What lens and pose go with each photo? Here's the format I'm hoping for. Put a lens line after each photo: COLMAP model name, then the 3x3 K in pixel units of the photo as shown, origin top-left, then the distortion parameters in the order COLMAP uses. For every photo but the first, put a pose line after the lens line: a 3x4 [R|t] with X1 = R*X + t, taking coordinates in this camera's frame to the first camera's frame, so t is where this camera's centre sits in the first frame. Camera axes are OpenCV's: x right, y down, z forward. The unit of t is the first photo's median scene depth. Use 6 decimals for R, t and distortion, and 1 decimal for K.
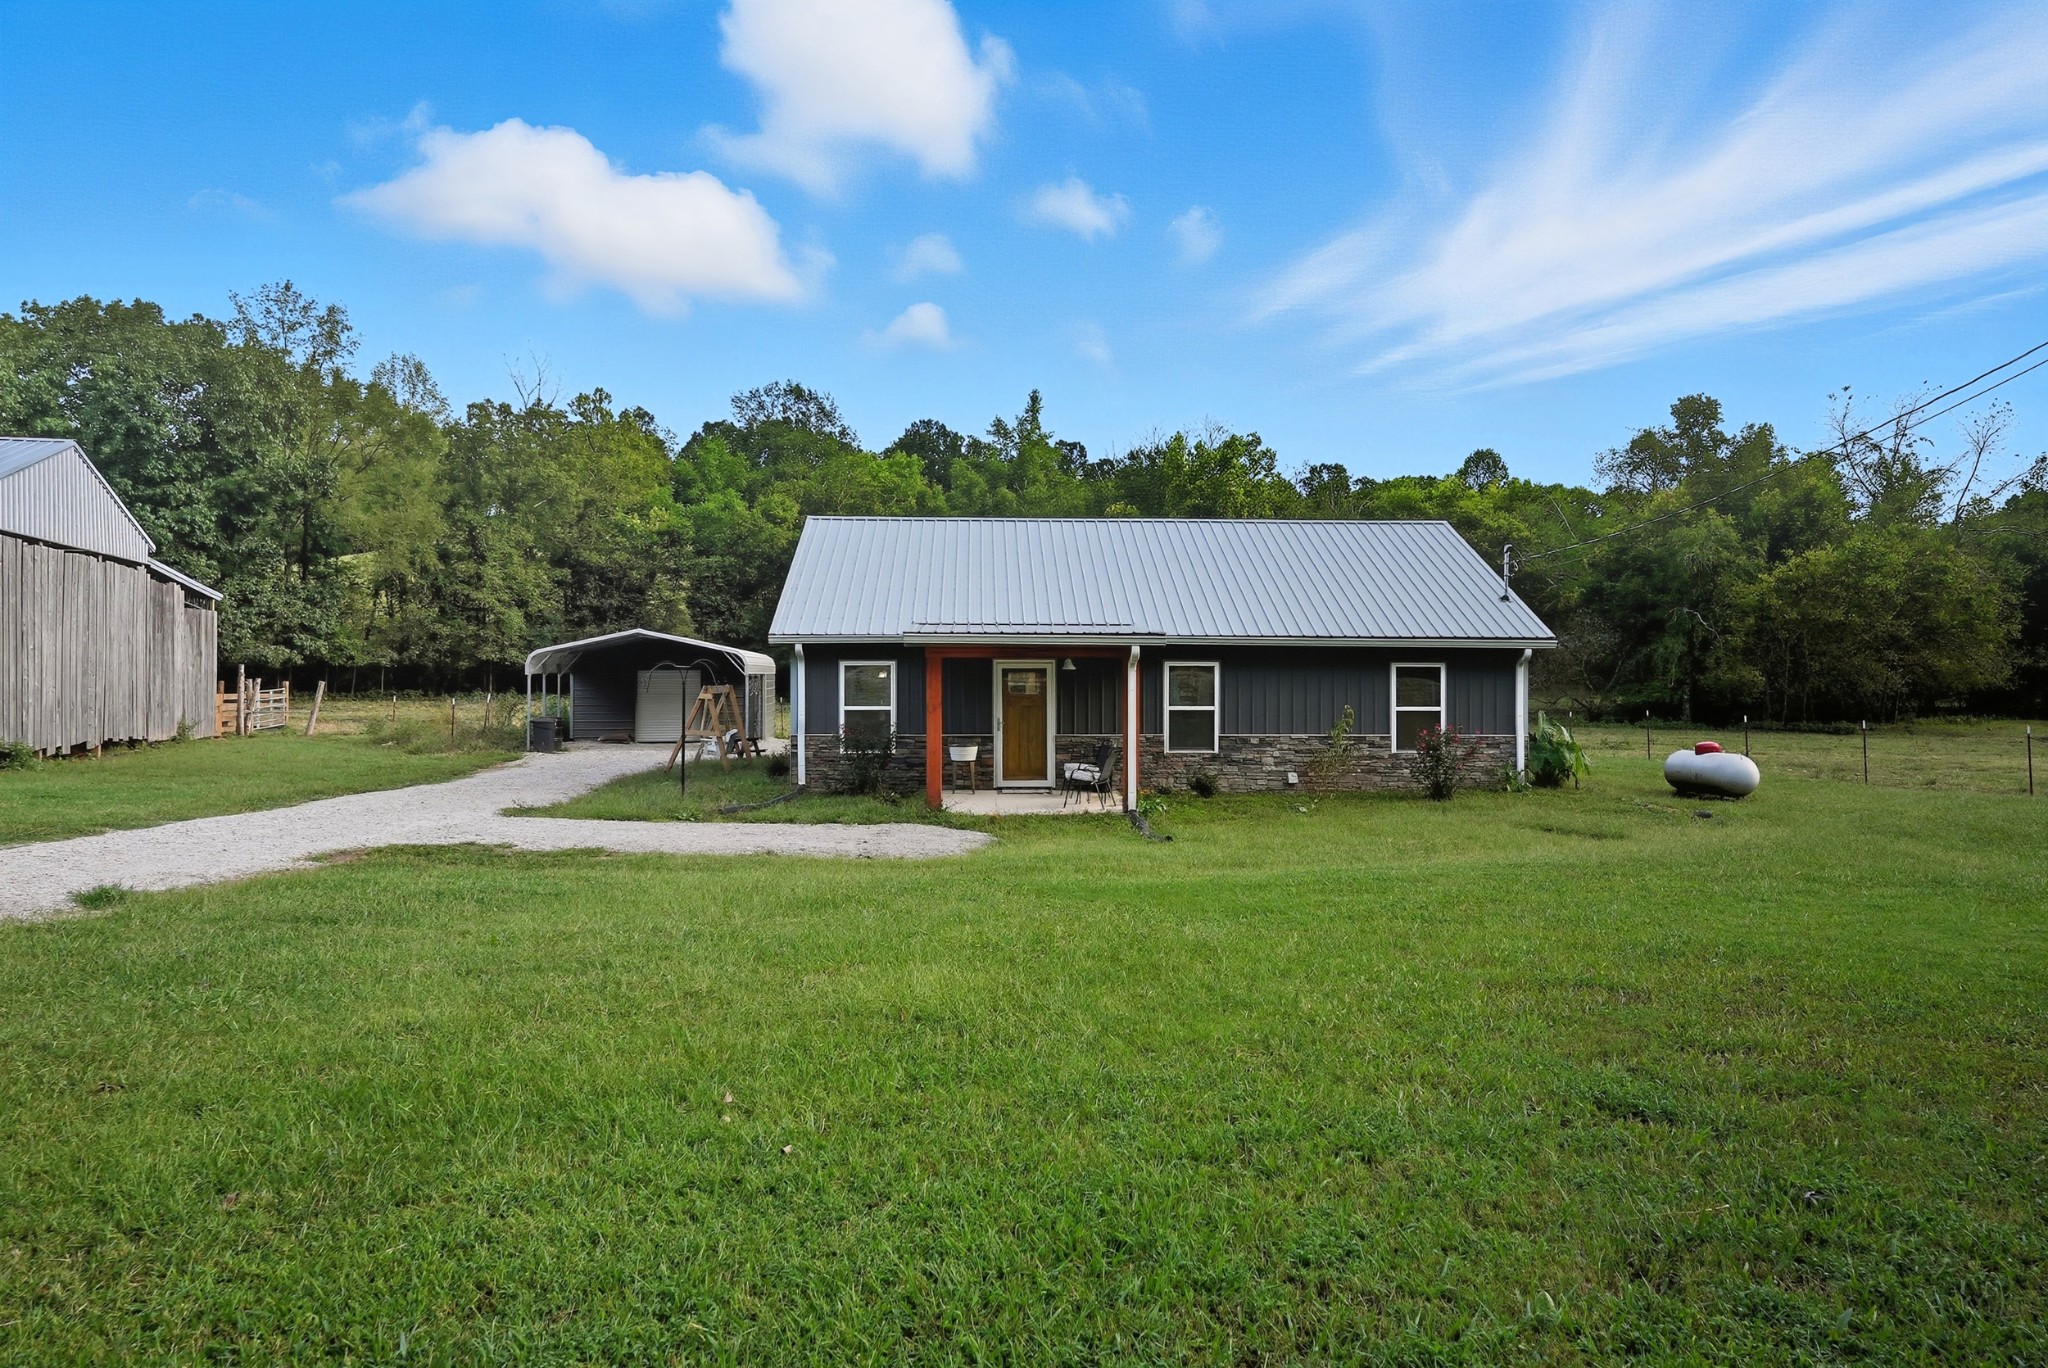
lens RADIAL K [[2095.4, 0, 1024.0], [0, 2095.4, 684.0], [0, 0, 1]] dist [0.015027, 0.014589]
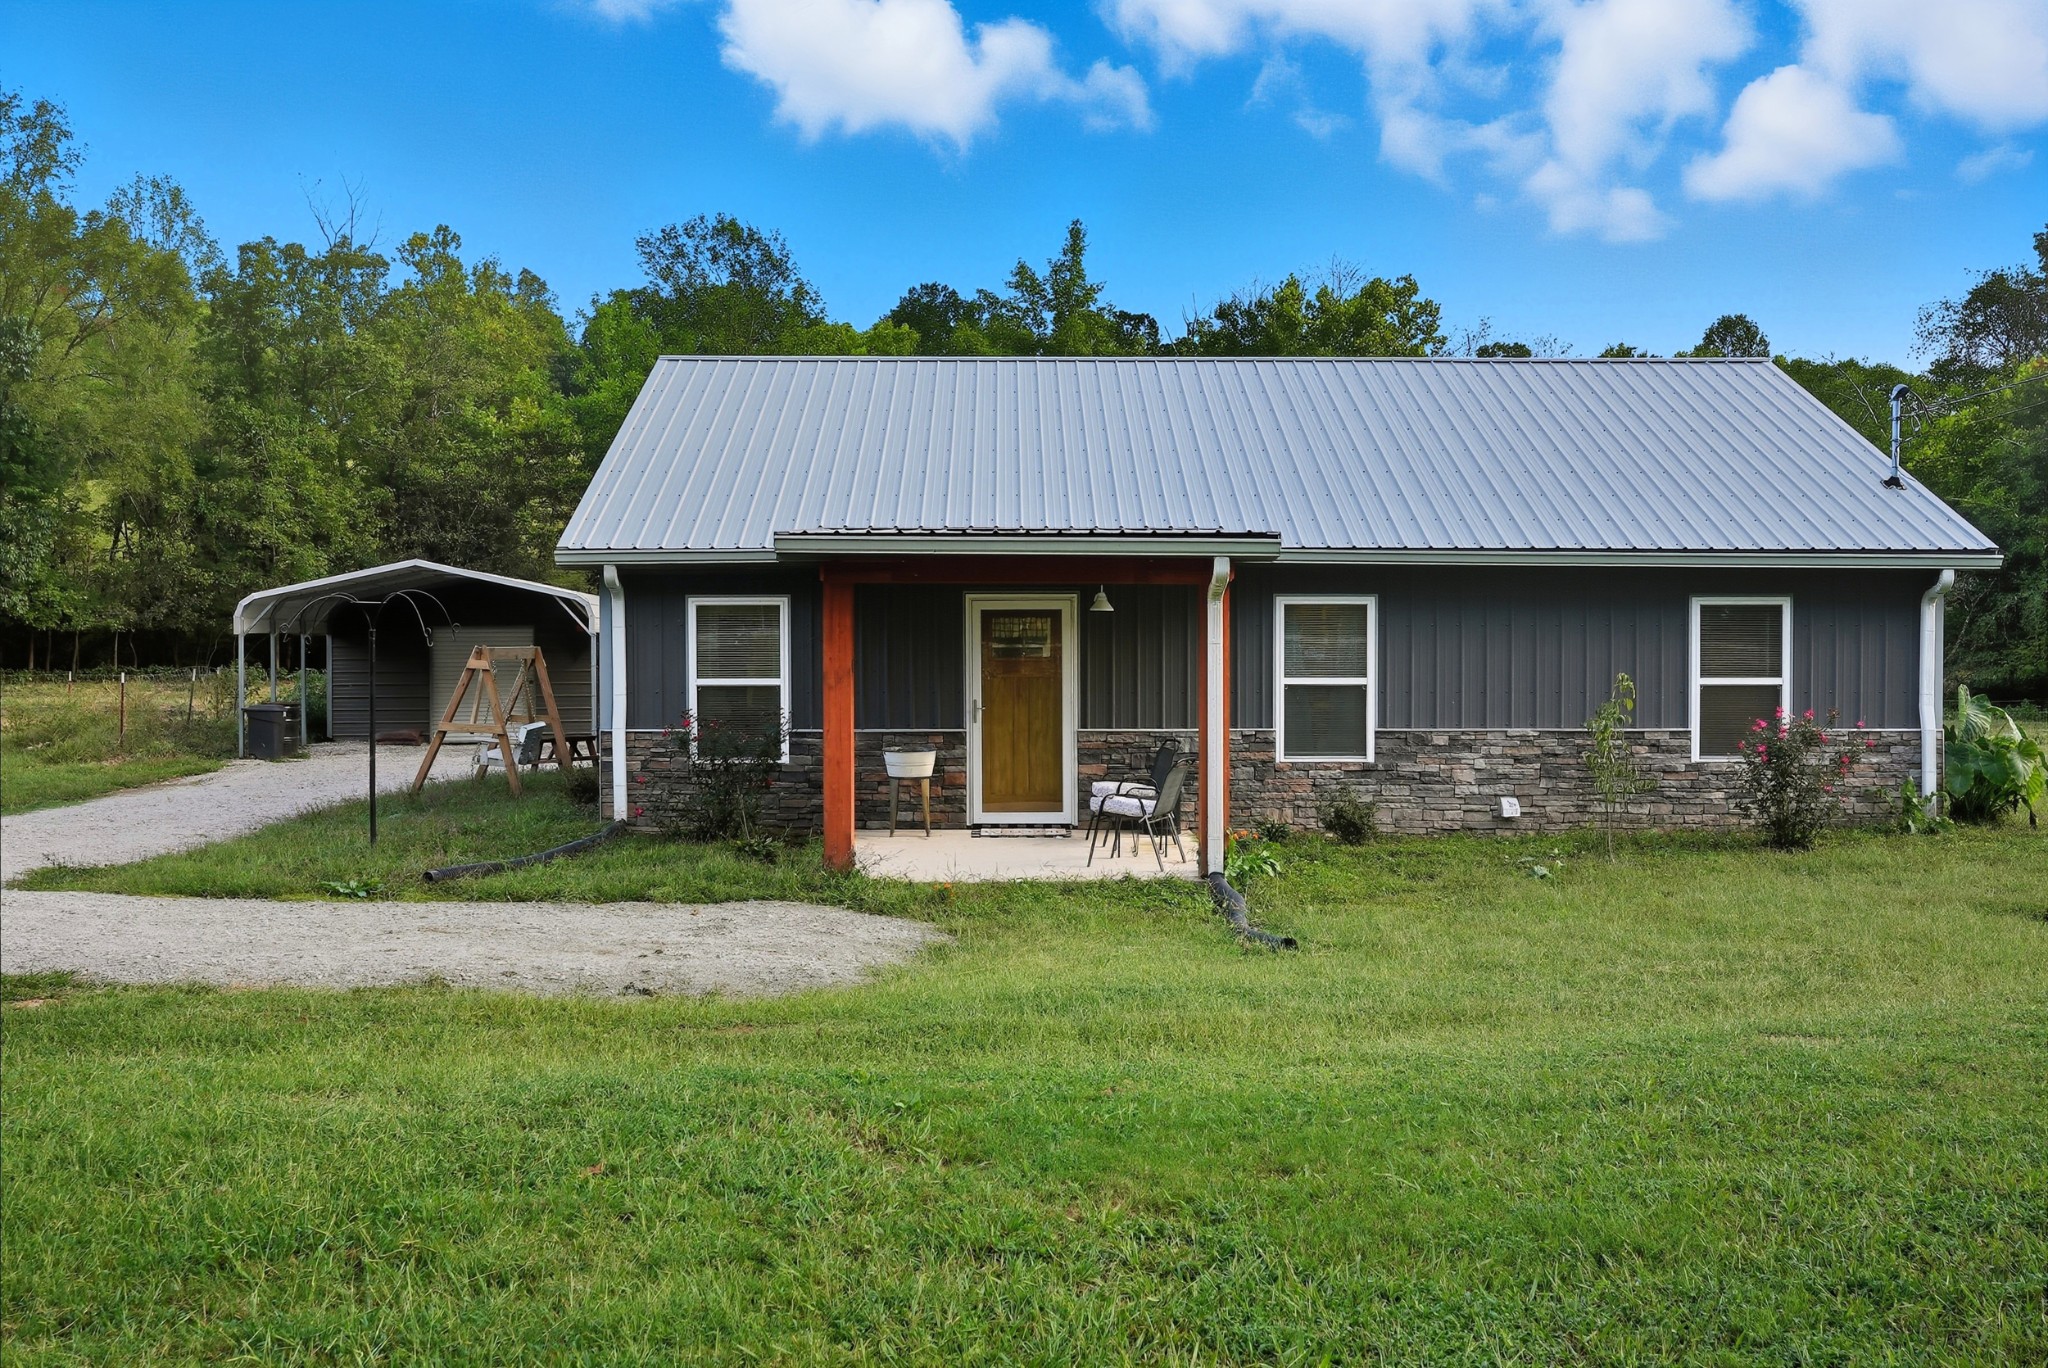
lens RADIAL K [[2095.4, 0, 1024.0], [0, 2095.4, 684.0], [0, 0, 1]] dist [0.015027, 0.014589]
pose [[0.998865, -0.002503, -0.047567, 0.026781], [0.002543, 0.999996, 0.000770, 0.011592], [0.047564, -0.000890, 0.998868, 0.440929]]
